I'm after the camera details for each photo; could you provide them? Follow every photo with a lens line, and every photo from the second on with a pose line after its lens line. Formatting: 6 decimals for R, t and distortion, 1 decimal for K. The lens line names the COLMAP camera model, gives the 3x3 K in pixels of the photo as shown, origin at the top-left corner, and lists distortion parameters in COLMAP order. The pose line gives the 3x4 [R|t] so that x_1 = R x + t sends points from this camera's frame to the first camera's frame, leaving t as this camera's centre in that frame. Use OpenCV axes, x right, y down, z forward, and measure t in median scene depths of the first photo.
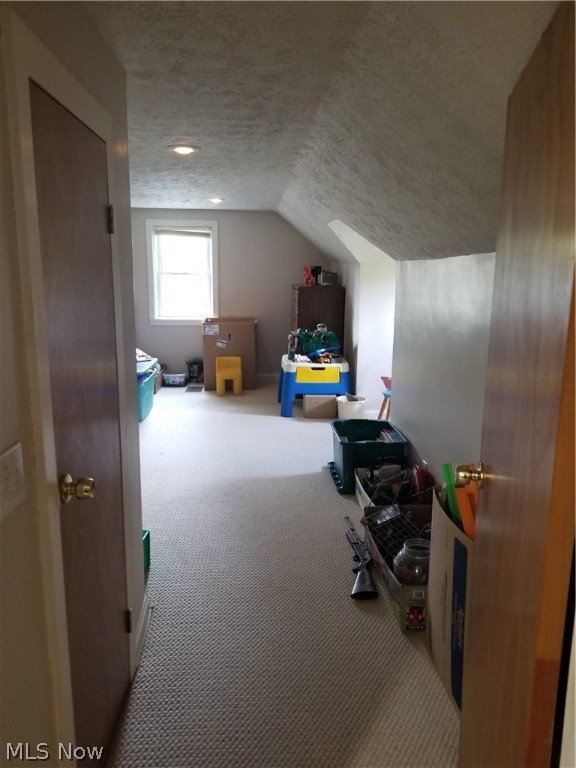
lens RADIAL K [[598.1, 0, 286.7], [0, 598.1, 389.3], [0, 0, 1]] dist [0.080494, -0.125951]
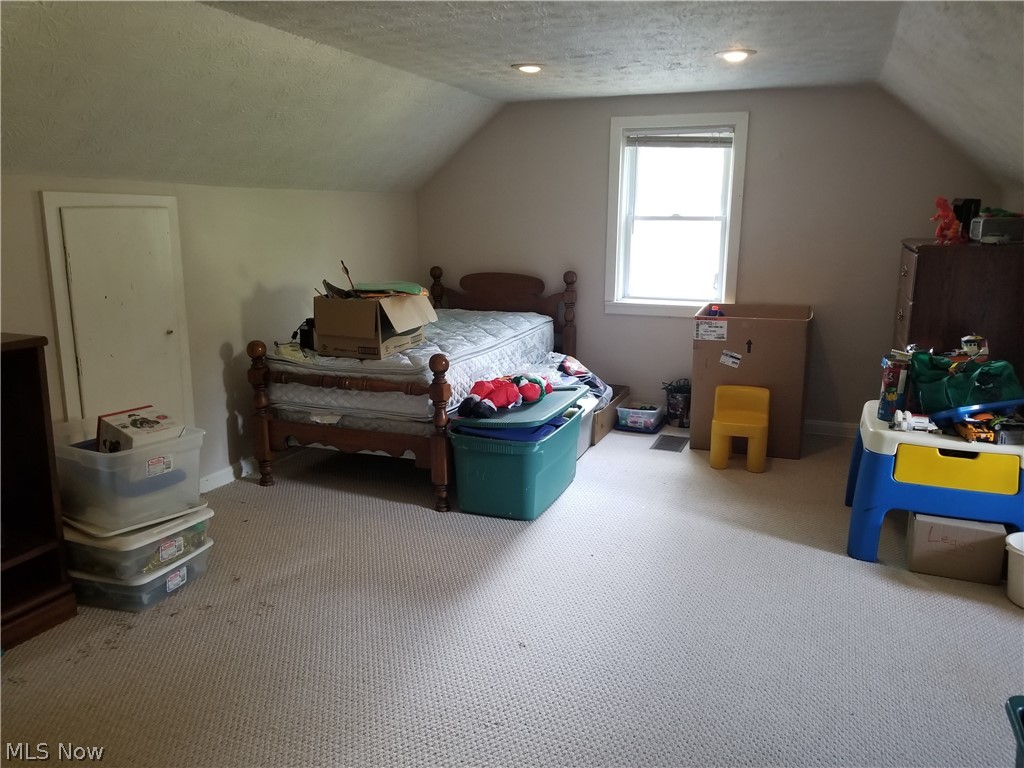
lens RADIAL K [[797.5, 0, 512.5], [0, 797.5, 376.7], [0, 0, 1]] dist [0.080494, -0.125951]
pose [[0.907362, 0.079249, -0.412813, 0.001446], [-0.078698, 0.996729, 0.018367, -0.068433], [0.412918, 0.015822, 0.910631, 0.372961]]
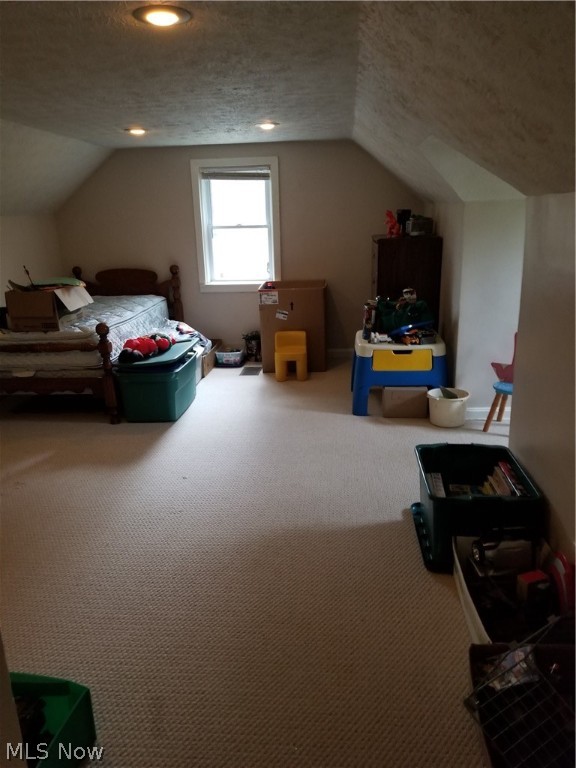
lens RADIAL K [[598.1, 0, 286.7], [0, 598.1, 399.5], [0, 0, 1]] dist [0.080494, -0.125951]
pose [[0.988168, 0.004760, -0.153300, 0.023693], [0.010337, 0.995179, 0.097532, -0.047464], [0.153025, -0.097963, 0.983355, 0.228008]]
